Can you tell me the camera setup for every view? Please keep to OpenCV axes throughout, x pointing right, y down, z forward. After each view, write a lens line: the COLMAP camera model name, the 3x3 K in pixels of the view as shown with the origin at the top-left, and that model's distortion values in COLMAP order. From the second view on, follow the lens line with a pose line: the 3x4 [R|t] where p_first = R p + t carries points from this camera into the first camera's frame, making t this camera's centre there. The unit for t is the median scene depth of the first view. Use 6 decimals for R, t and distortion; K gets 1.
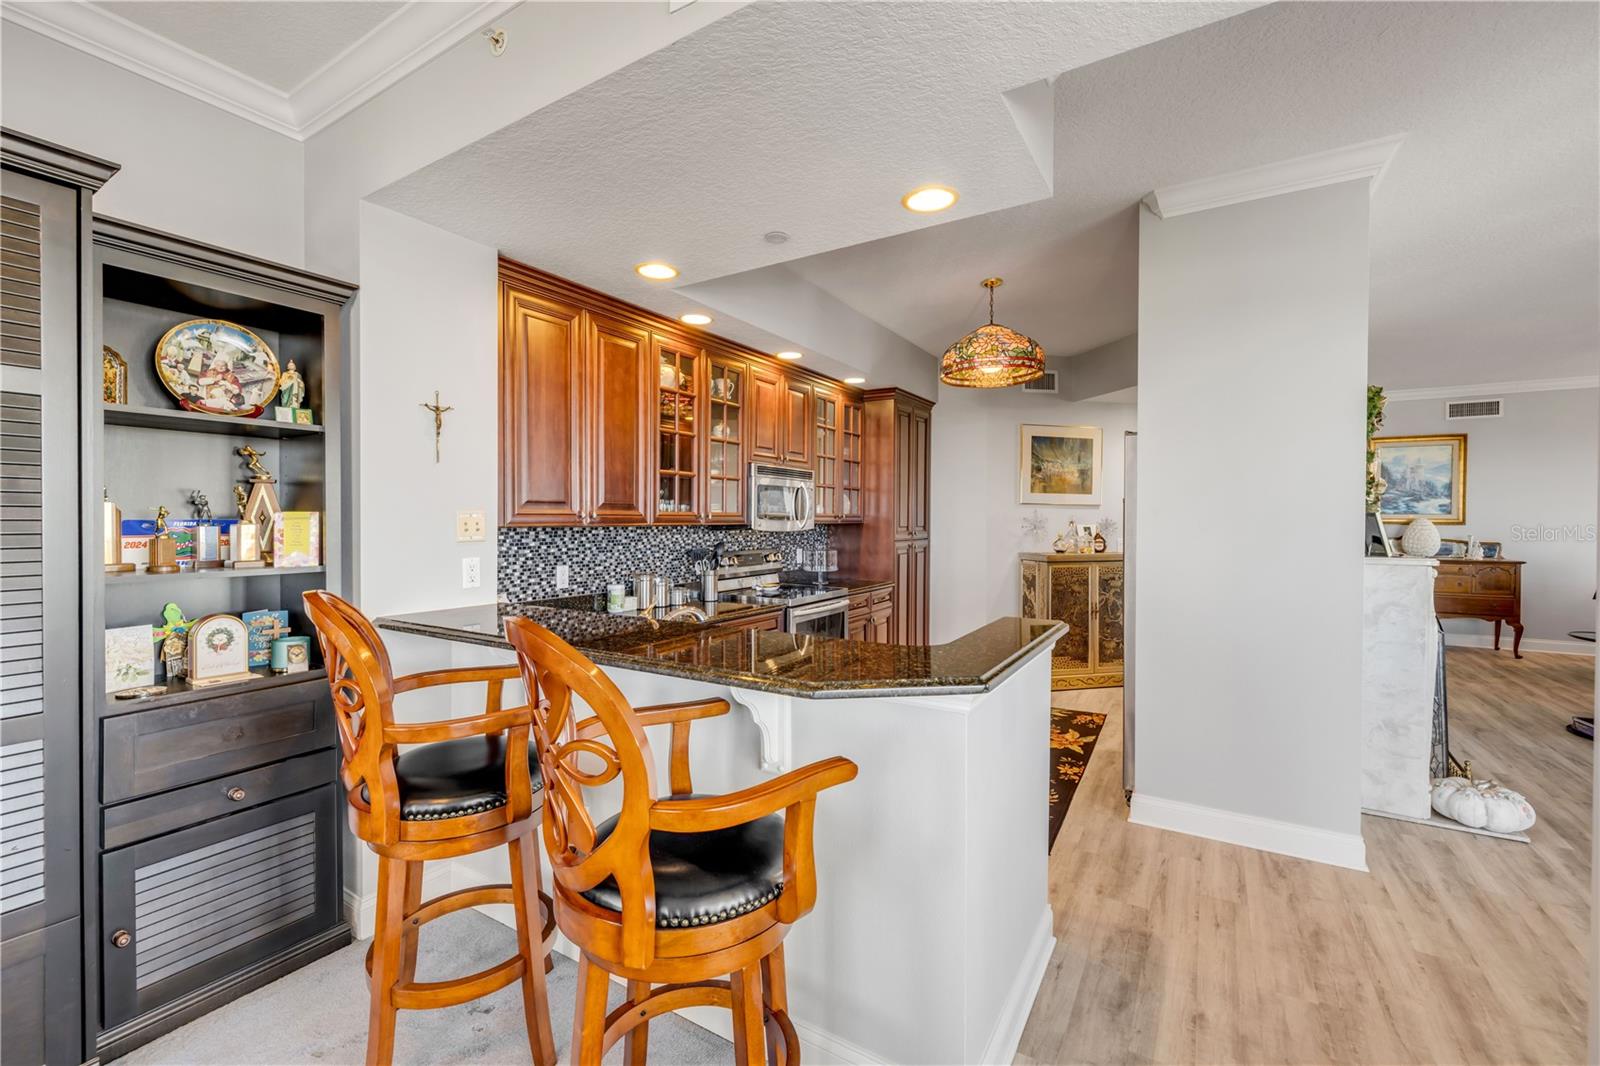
lens RADIAL K [[683.4, 0, 803.2], [0, 683.4, 521.3], [0, 0, 1]] dist [0.000525, 0.000376]
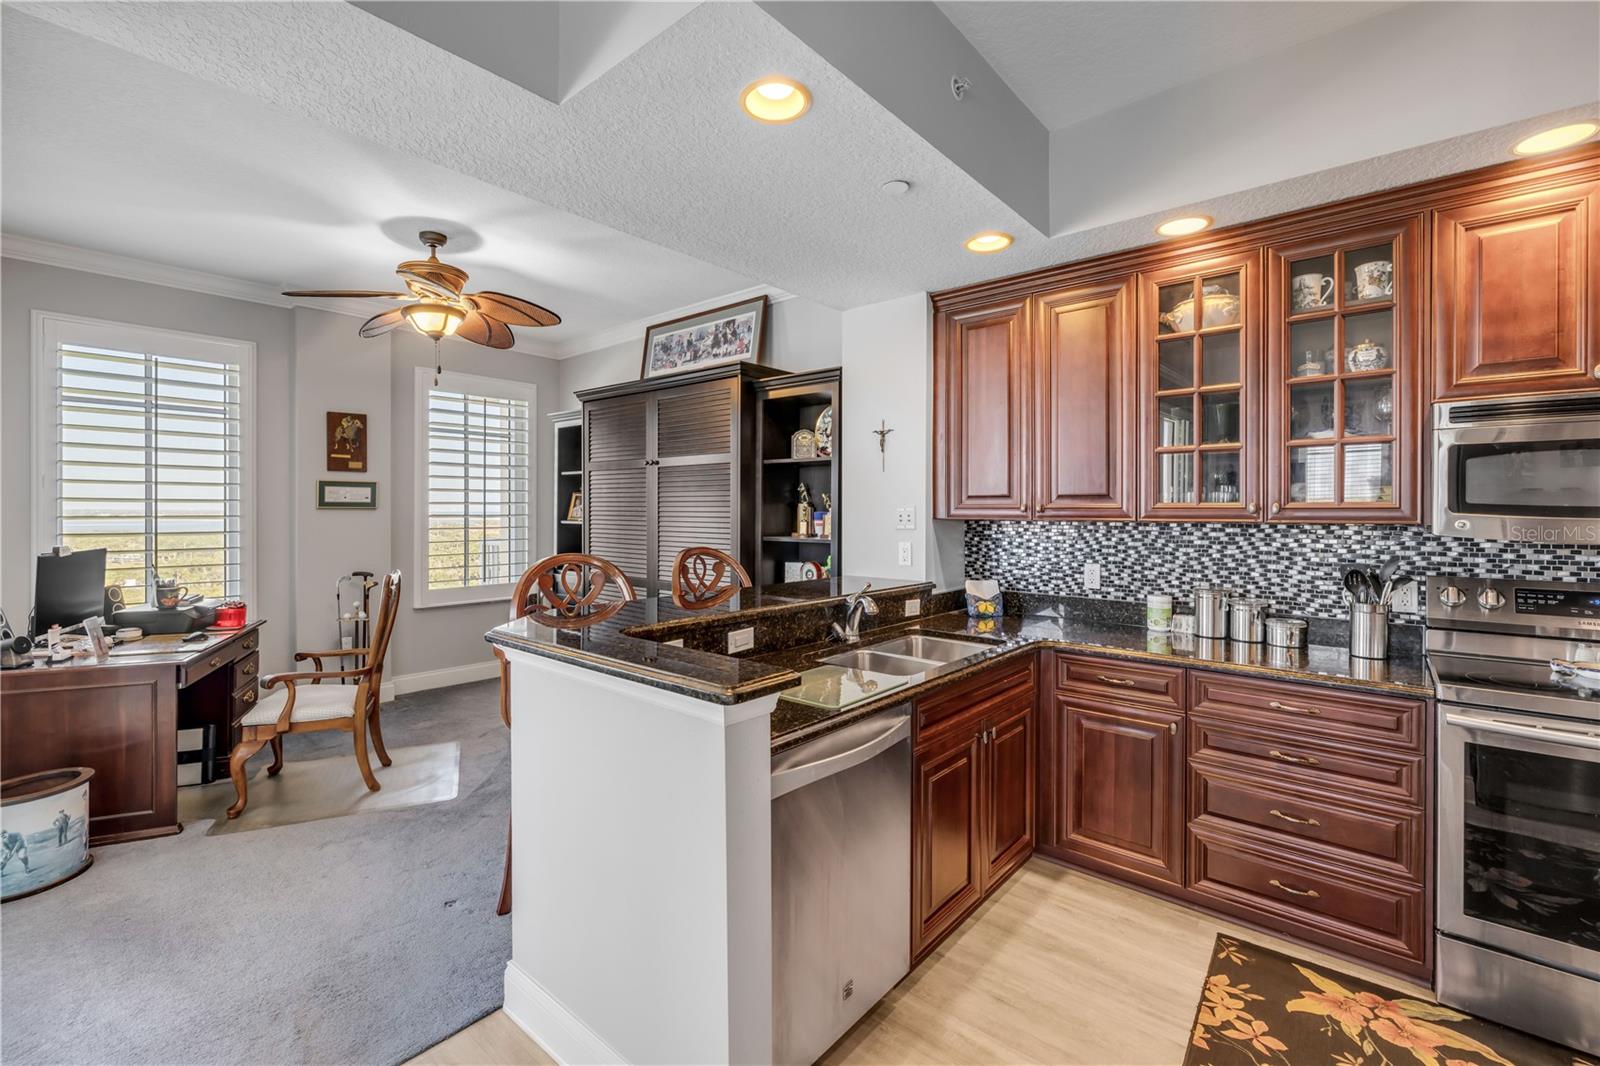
lens RADIAL K [[691.0, 0, 801.0], [0, 691.0, 513.1], [0, 0, 1]] dist [0.000364, 0.000144]
pose [[-0.165520, 0.005825, -0.986189, 0.573286], [-0.004408, 0.999968, 0.006647, -0.006864], [0.986197, 0.005448, -0.165489, 0.701214]]
